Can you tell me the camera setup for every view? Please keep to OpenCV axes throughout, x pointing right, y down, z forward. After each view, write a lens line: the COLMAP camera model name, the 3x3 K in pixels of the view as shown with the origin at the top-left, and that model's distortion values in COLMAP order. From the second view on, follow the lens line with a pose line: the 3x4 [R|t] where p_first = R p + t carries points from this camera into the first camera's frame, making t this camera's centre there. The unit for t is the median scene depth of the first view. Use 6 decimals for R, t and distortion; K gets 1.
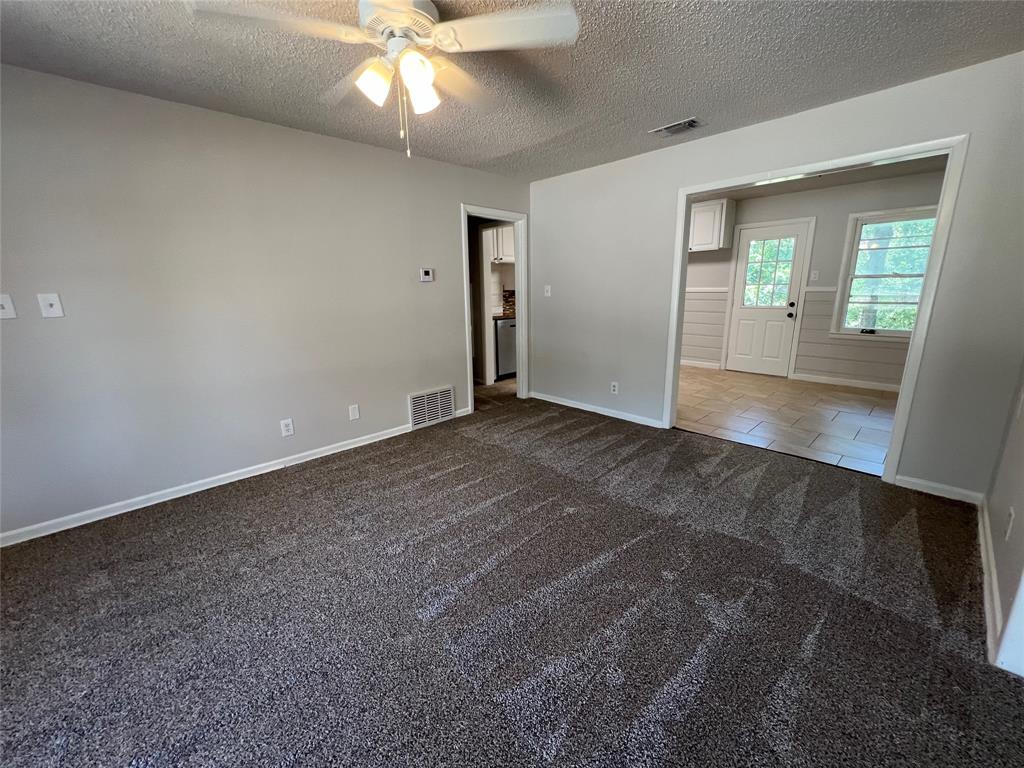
lens RADIAL K [[411.4, 0, 512.0], [0, 411.4, 384.0], [0, 0, 1]] dist [-0.001038, 0.000265]
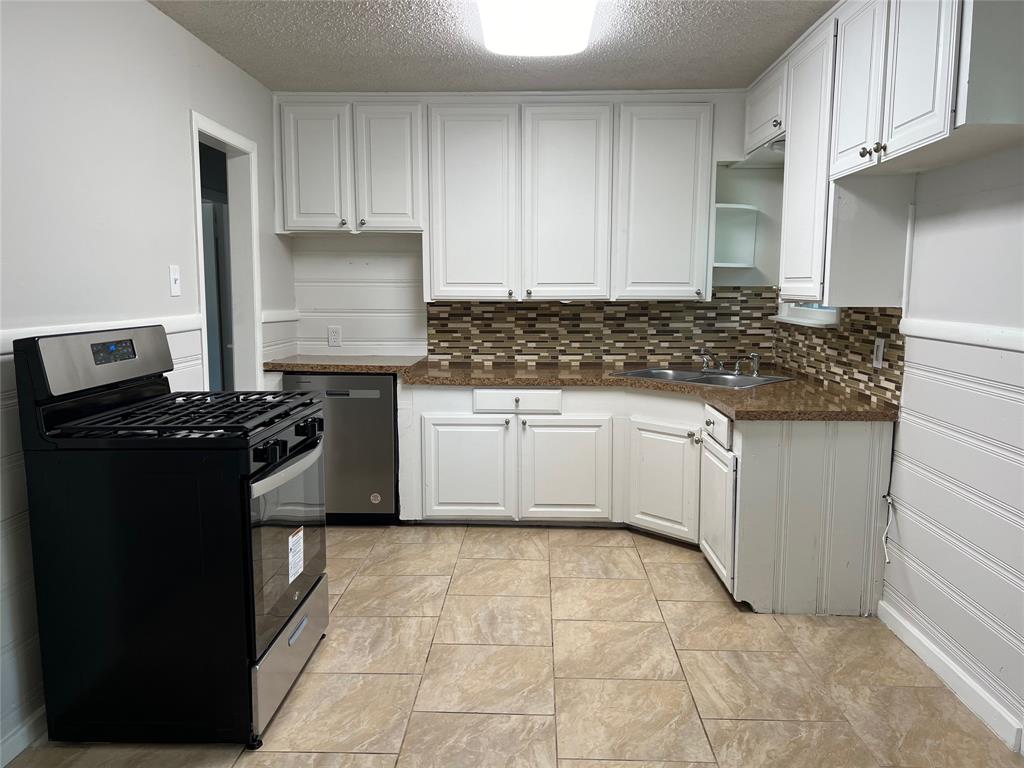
lens RADIAL K [[765.6, 0, 512.0], [0, 765.6, 384.0], [0, 0, 1]] dist [0.145728, -0.337385]
pose [[0.695934, 0.115466, -0.708762, 0.804083], [-0.183969, 0.982717, -0.020543, -0.211228], [0.694141, 0.144687, 0.705148, 0.788925]]
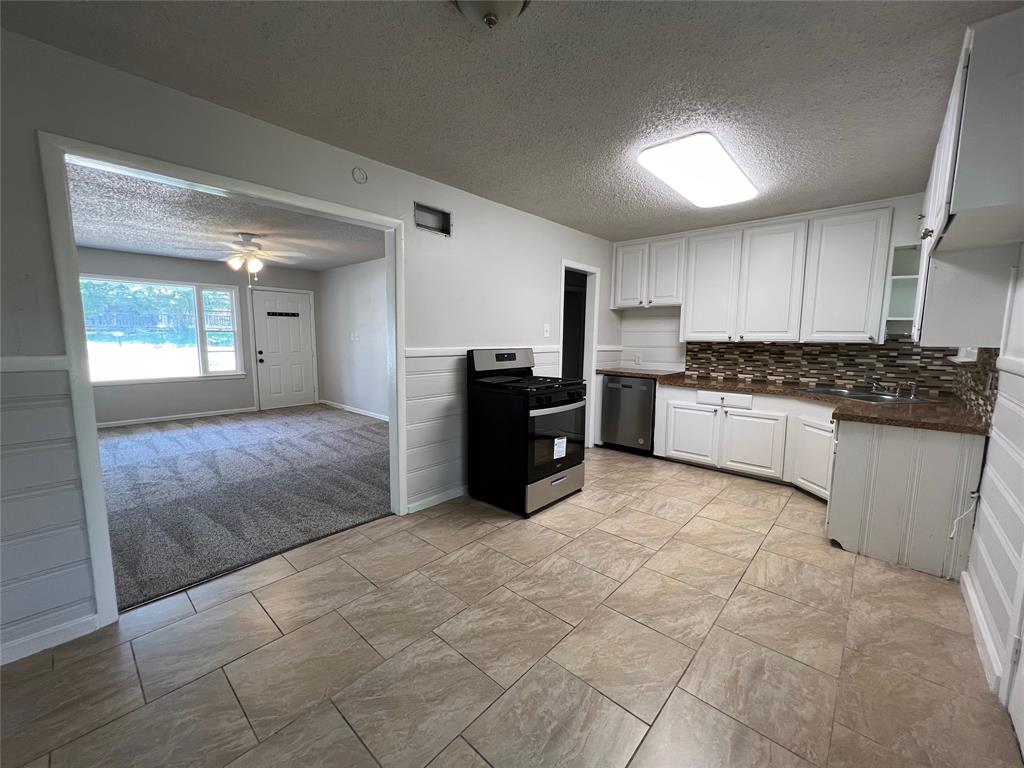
lens RADIAL K [[411.4, 0, 512.0], [0, 411.4, 384.0], [0, 0, 1]] dist [-0.001038, 0.000265]
pose [[0.071008, 0.138683, -0.987788, 0.970721], [-0.239360, 0.963722, 0.118097, -0.237334], [0.968331, 0.228051, 0.101627, 0.924174]]
